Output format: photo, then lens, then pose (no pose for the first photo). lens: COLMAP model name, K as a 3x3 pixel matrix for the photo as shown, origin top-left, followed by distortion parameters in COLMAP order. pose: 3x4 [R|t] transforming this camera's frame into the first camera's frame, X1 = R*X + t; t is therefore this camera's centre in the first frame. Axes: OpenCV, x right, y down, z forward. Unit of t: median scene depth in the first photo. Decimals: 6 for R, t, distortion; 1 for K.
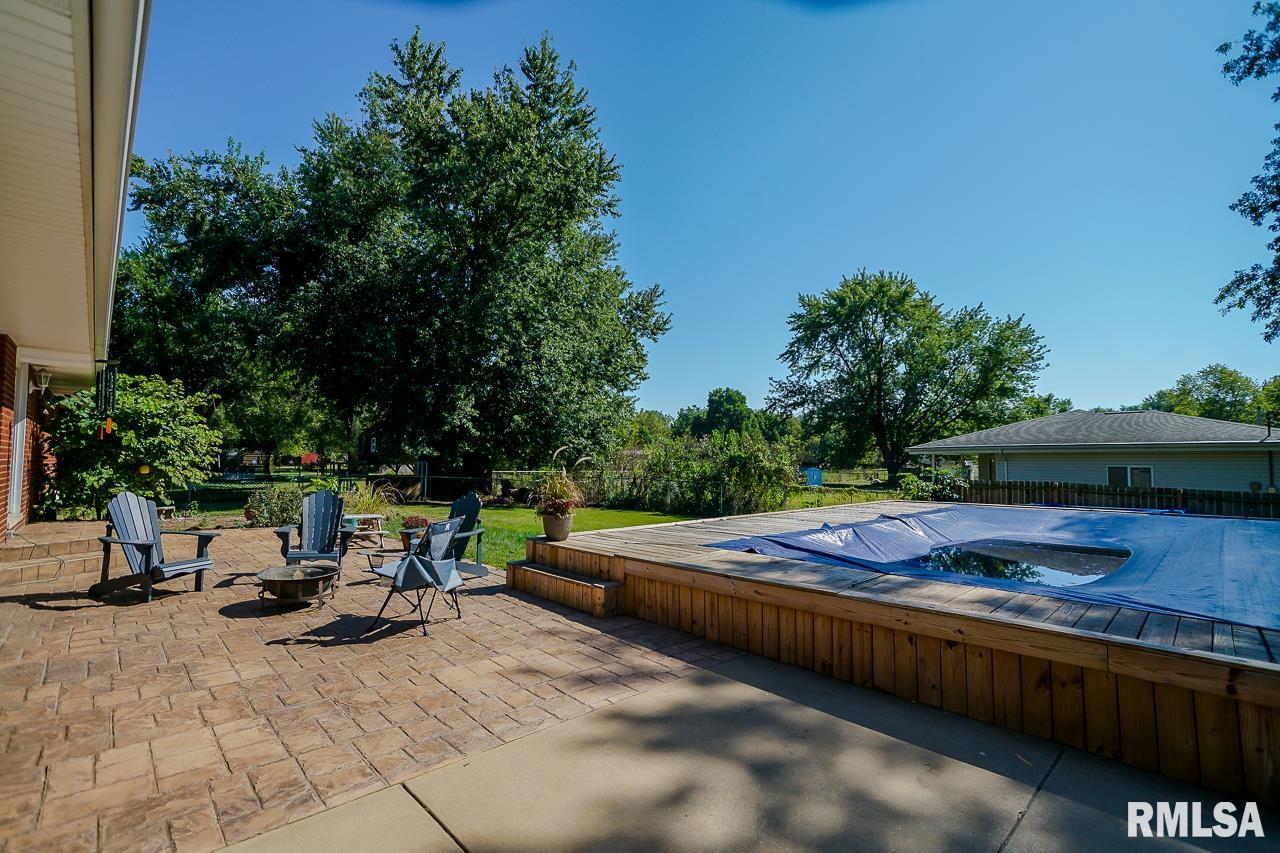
lens RADIAL K [[582.7, 0, 639.1], [0, 582.7, 429.4], [0, 0, 1]] dist [-0.054582, 0.019987]
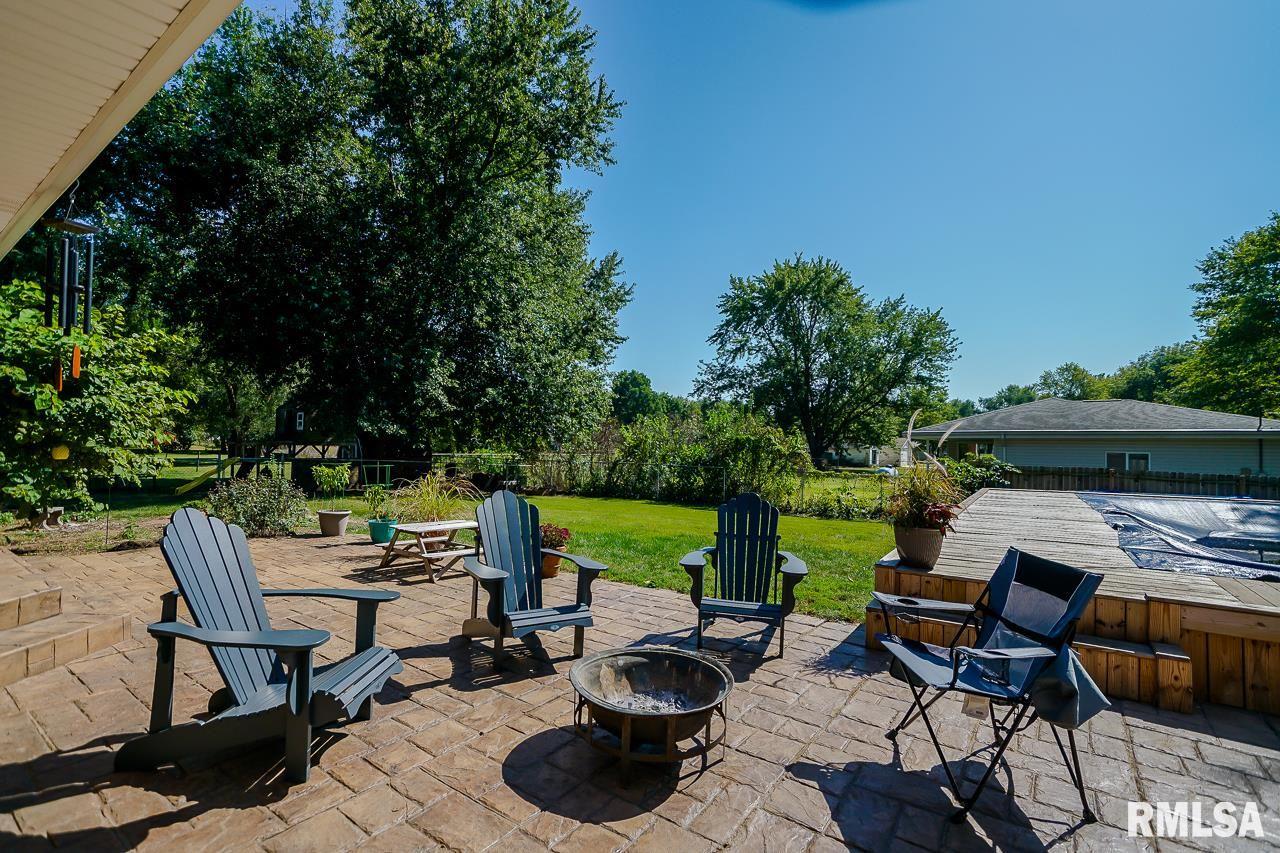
lens RADIAL K [[582.7, 0, 639.1], [0, 582.7, 429.4], [0, 0, 1]] dist [-0.054582, 0.019987]
pose [[0.981071, 0.012177, 0.193267, -0.110151], [-0.017925, 0.999447, 0.028021, 0.005402], [-0.192819, -0.030955, 0.980746, 0.085997]]
